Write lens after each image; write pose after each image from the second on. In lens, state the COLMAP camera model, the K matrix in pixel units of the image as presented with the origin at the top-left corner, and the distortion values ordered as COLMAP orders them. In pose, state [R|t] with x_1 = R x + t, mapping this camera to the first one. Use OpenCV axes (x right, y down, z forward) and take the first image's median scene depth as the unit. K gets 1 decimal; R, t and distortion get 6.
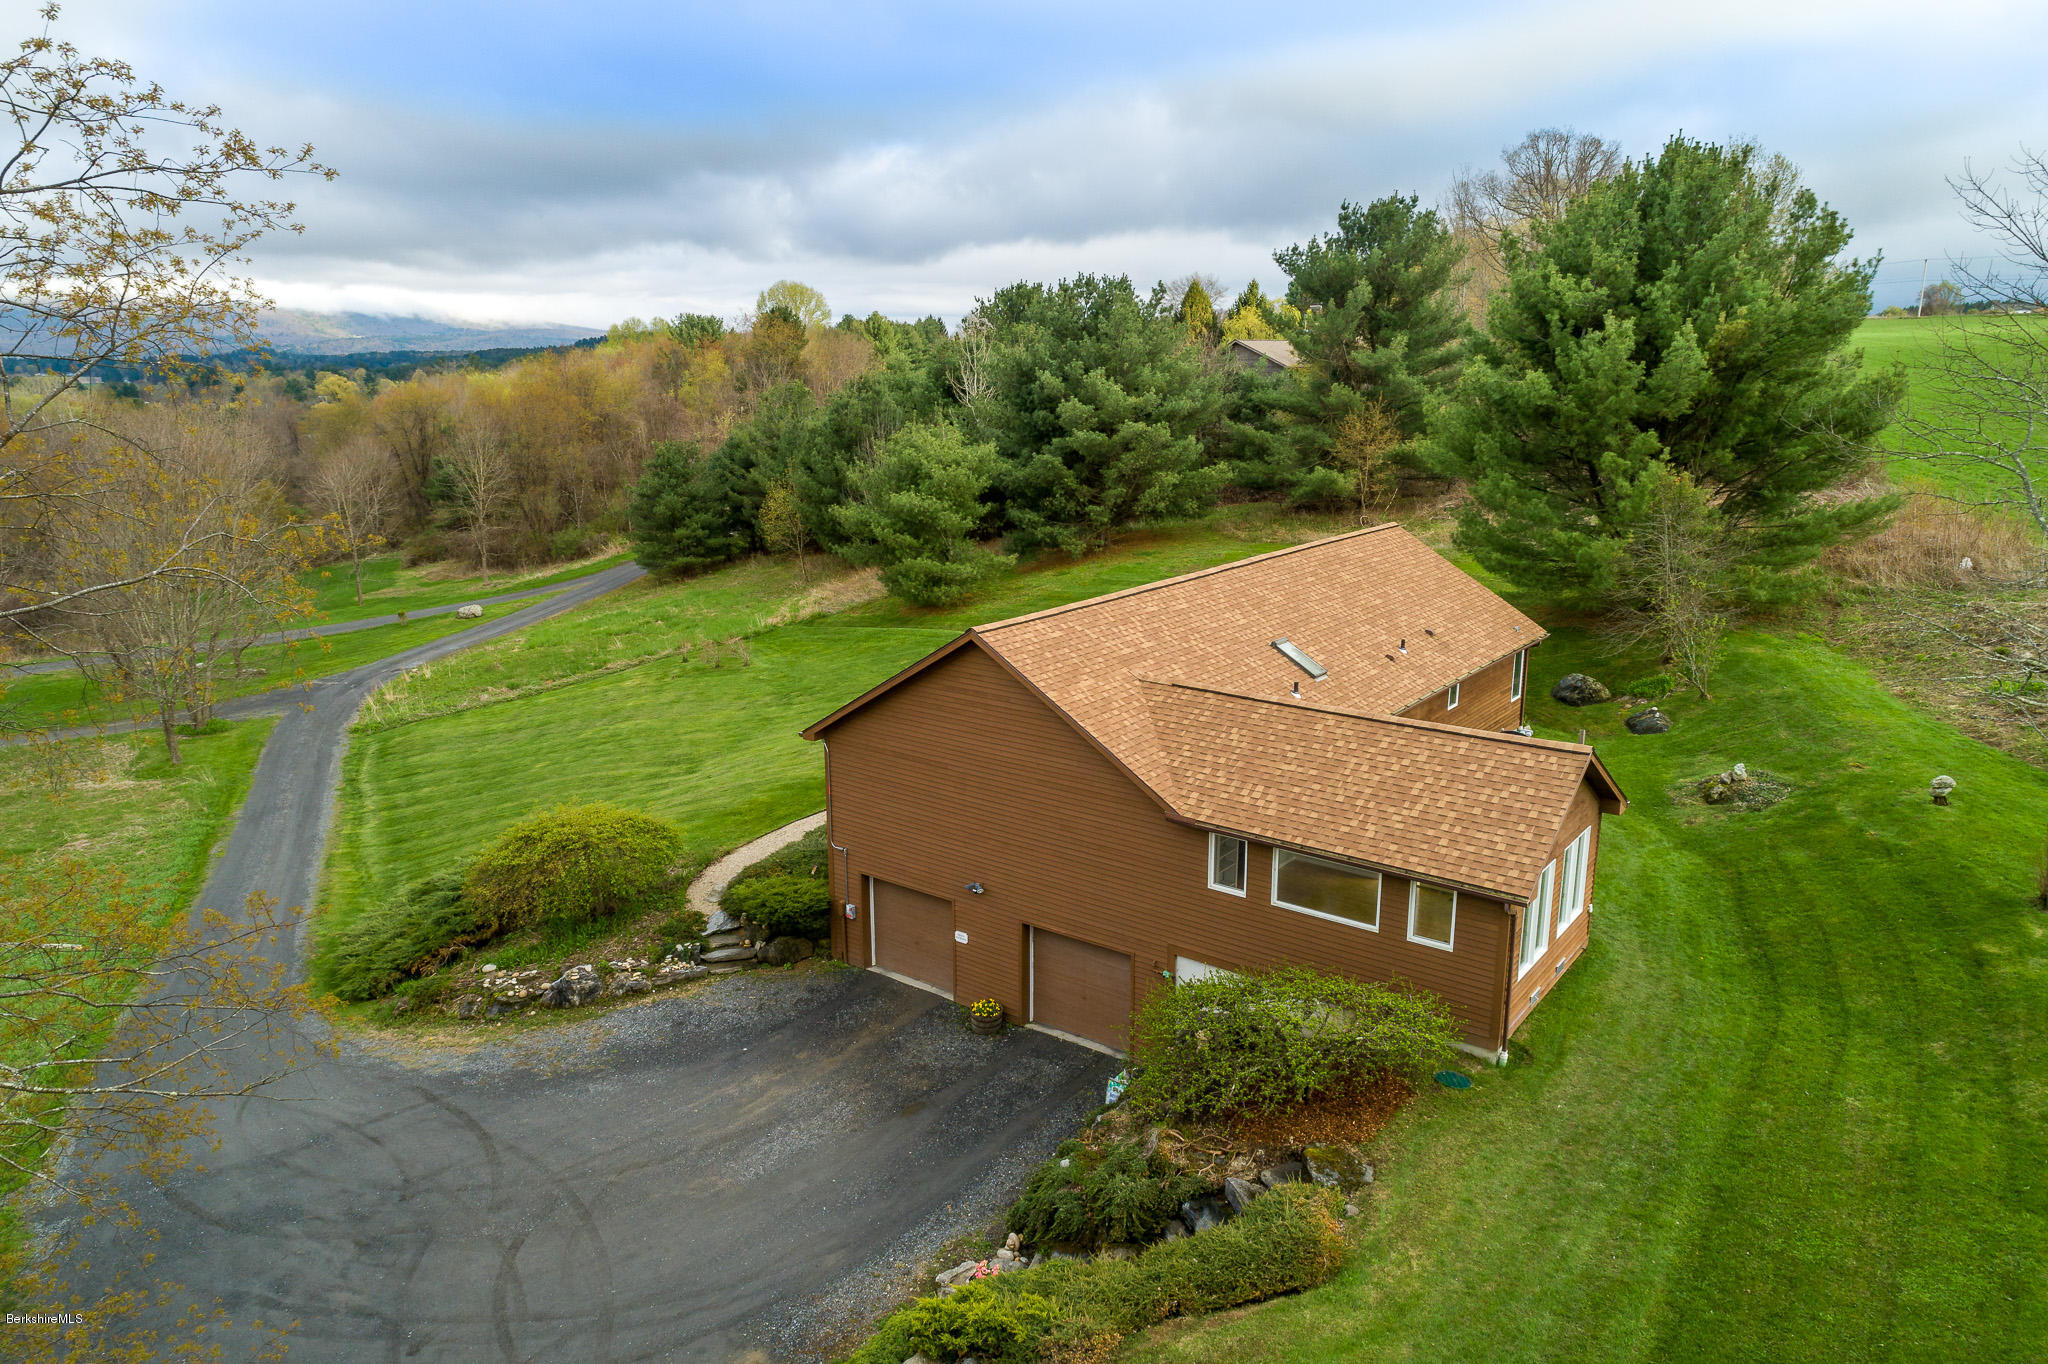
lens RADIAL K [[1370.1, 0, 1024.0], [0, 1370.1, 682.0], [0, 0, 1]] dist [-0.002524, 0.007219]
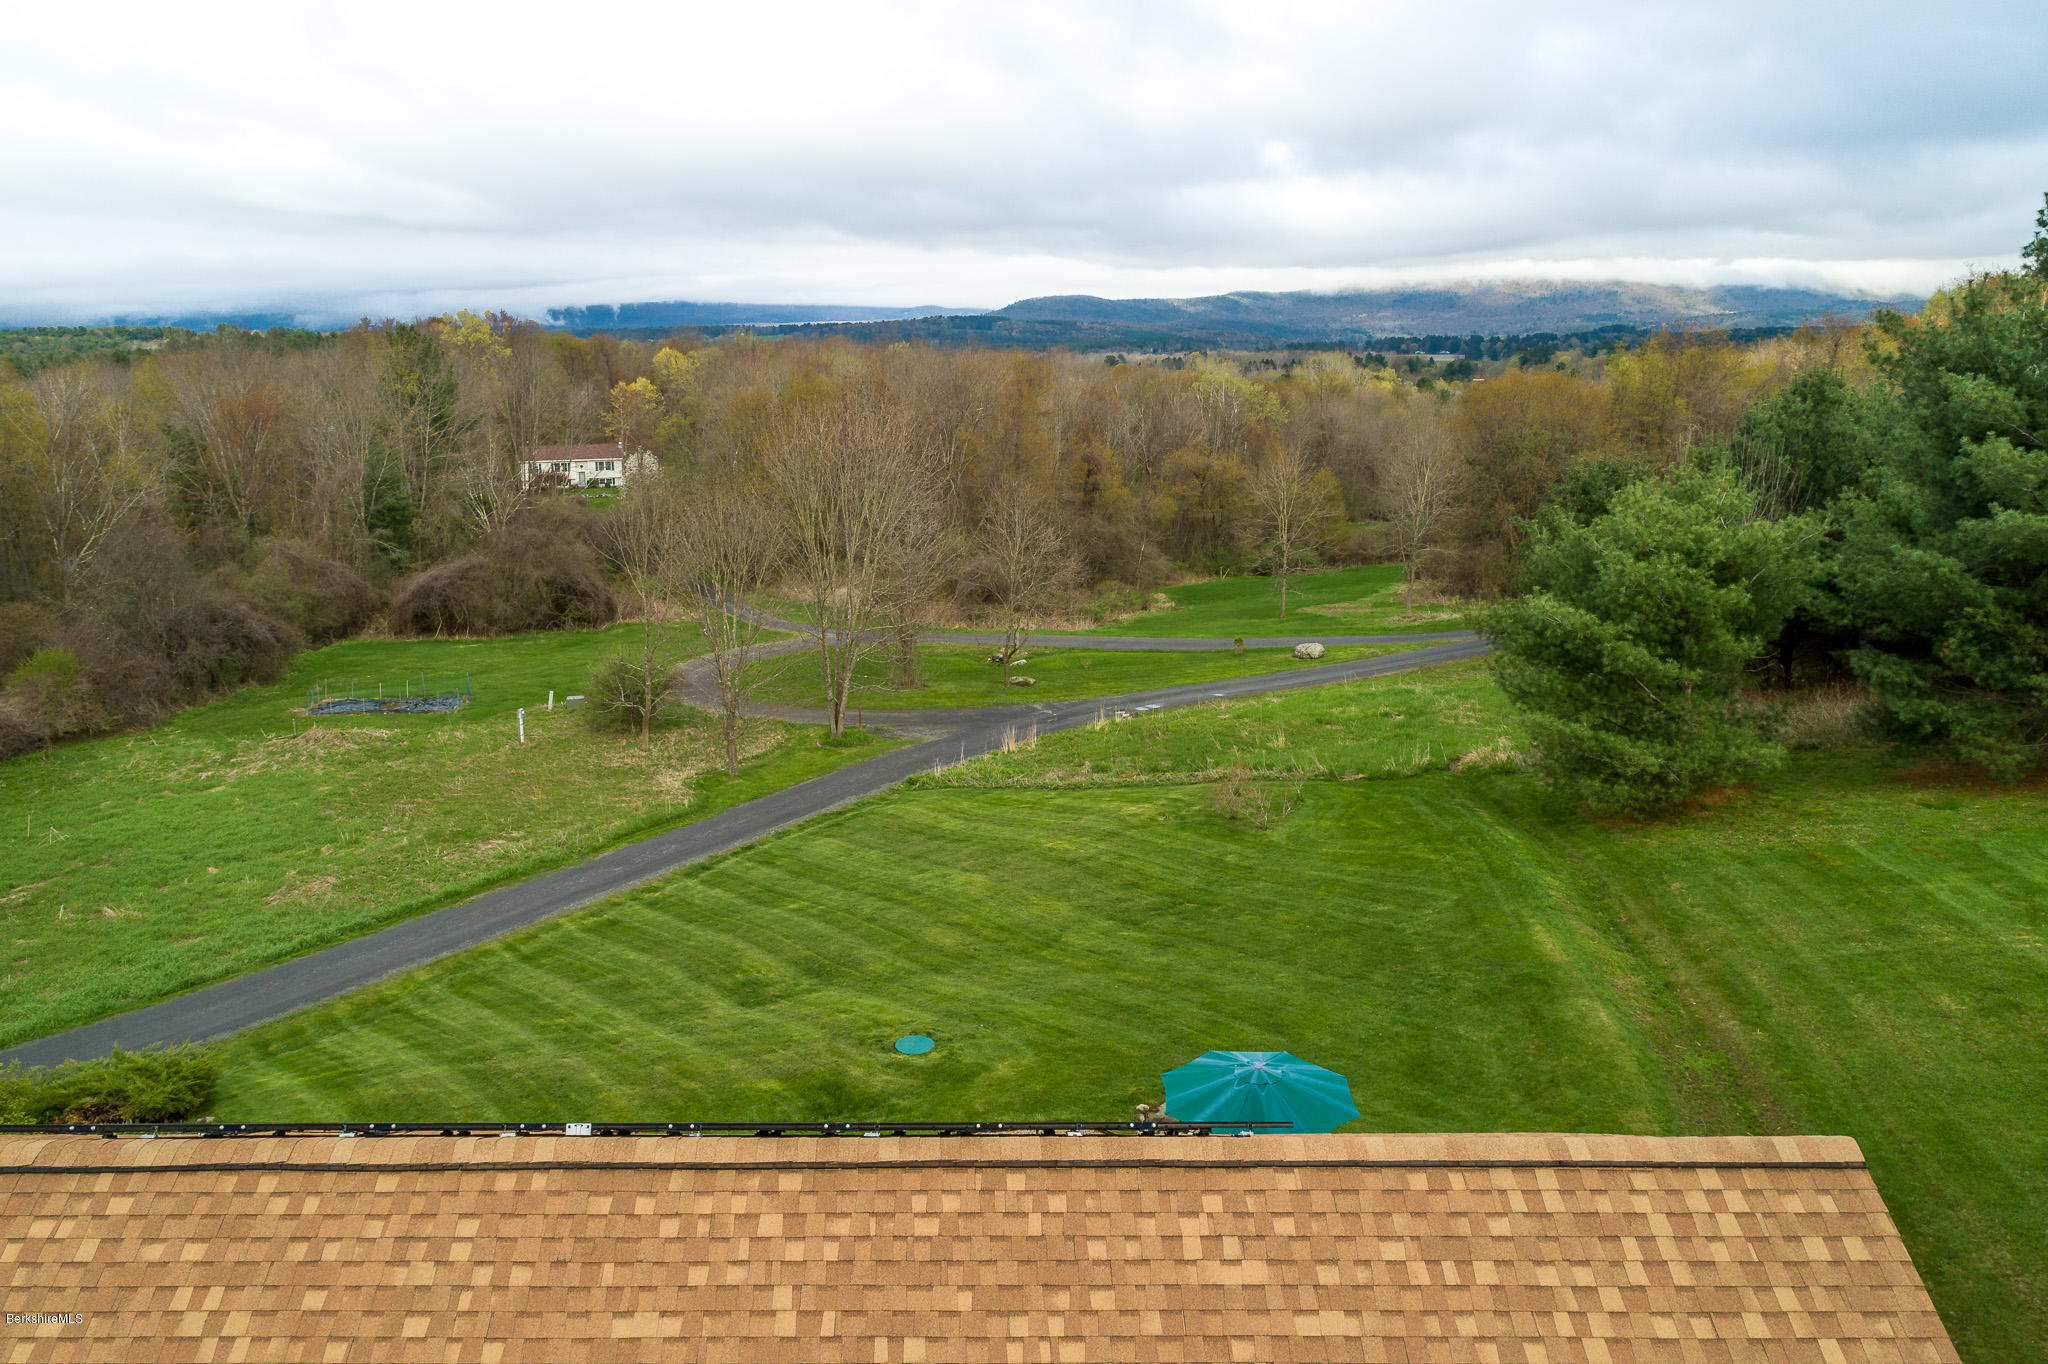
lens RADIAL K [[1427.3, 0, 940.4], [0, 1427.3, 686.4], [0, 0, 1]] dist [-0.002334, 0.000955]
pose [[0.591646, 0.185508, -0.784565, 0.459165], [-0.178529, 0.979153, 0.096888, -0.239528], [0.786182, 0.082744, 0.612430, 0.980745]]
